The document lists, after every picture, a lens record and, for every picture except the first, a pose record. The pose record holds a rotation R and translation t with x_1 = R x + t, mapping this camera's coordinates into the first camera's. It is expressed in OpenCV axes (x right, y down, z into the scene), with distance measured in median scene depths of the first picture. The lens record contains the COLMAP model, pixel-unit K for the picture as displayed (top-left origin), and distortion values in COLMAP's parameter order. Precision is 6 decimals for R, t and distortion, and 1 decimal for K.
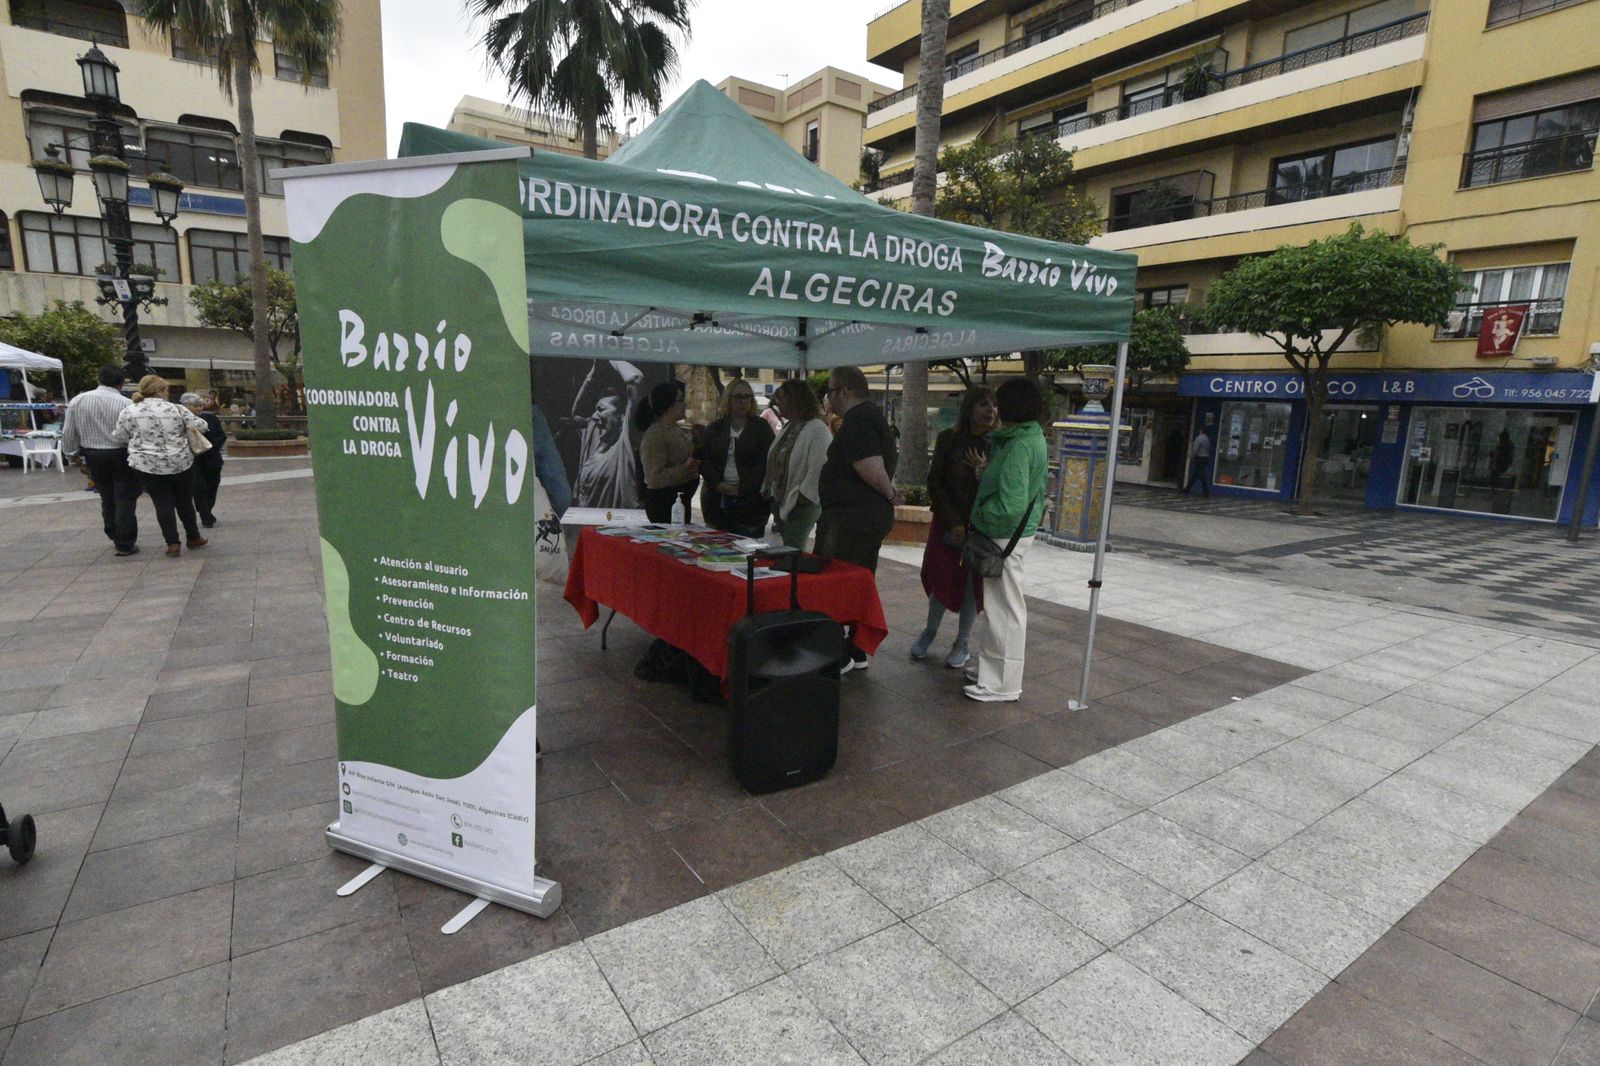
lens RADIAL K [[785.8, 0, 800.0], [0, 785.8, 533.0], [0, 0, 1]] dist [-0.036009, 0.014260]
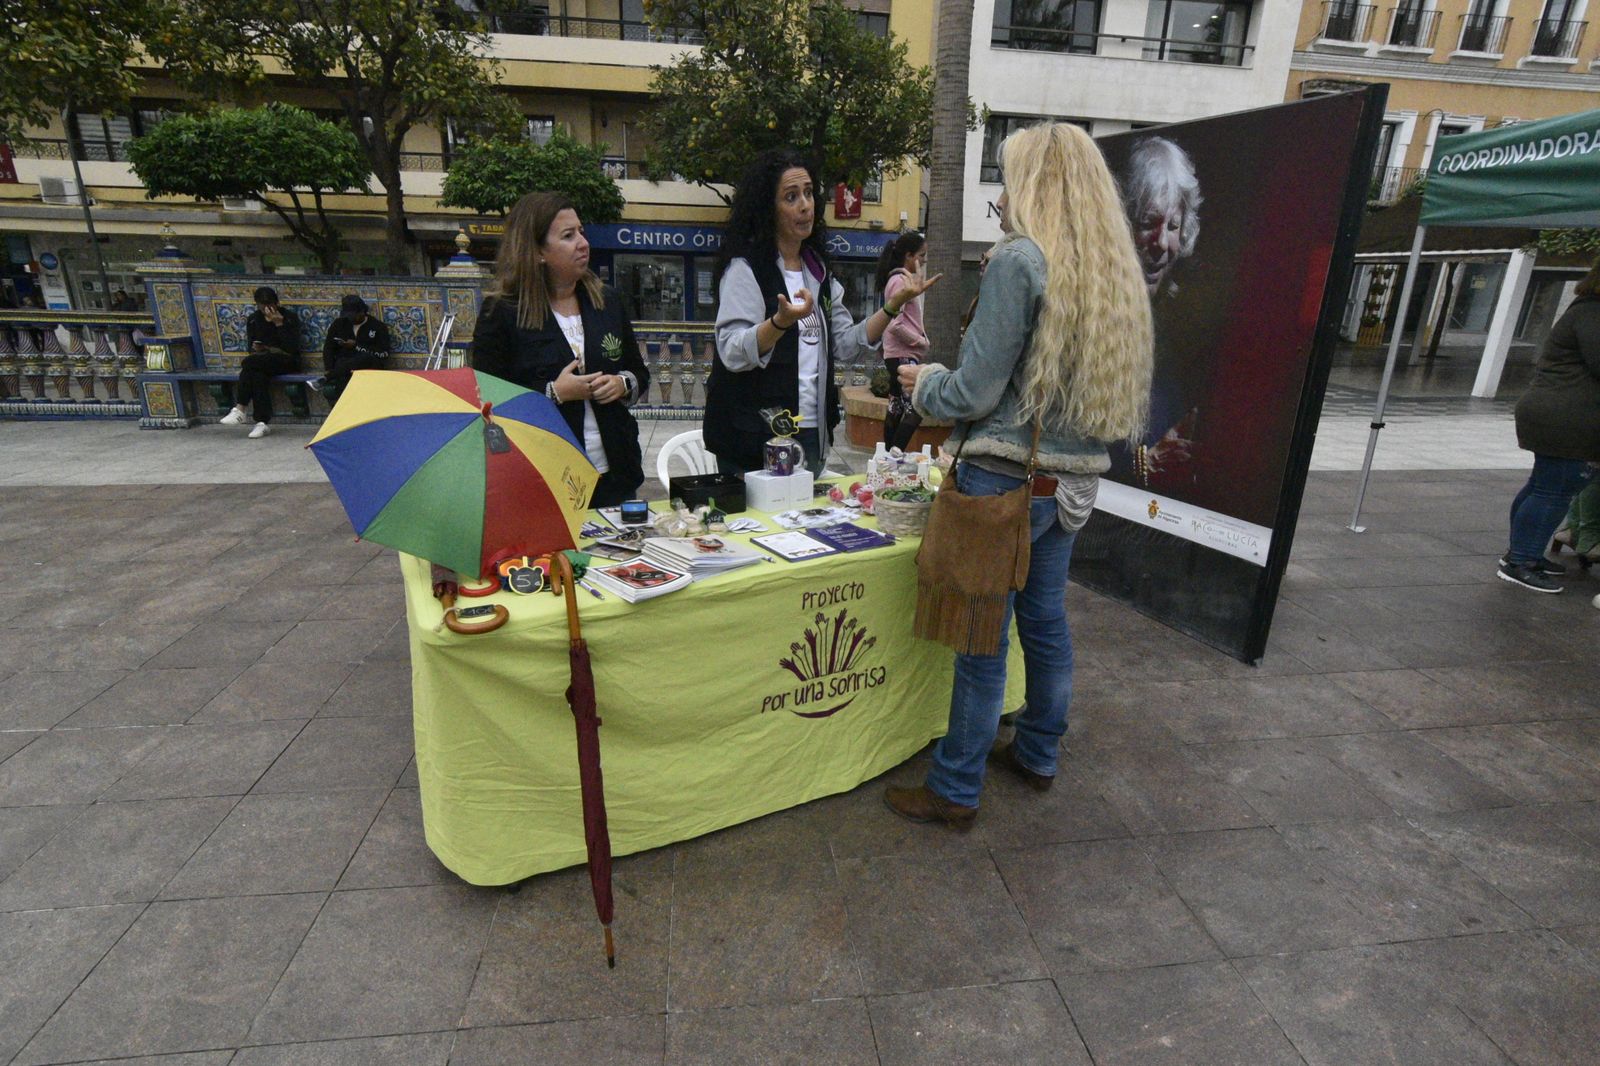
lens RADIAL K [[785.8, 0, 800.0], [0, 785.8, 533.0], [0, 0, 1]] dist [-0.036009, 0.014260]
pose [[0.468126, -0.293217, 0.833596, -0.270240], [0.133861, 0.955987, 0.261095, -0.066552], [-0.873464, -0.010640, 0.486772, 0.359171]]
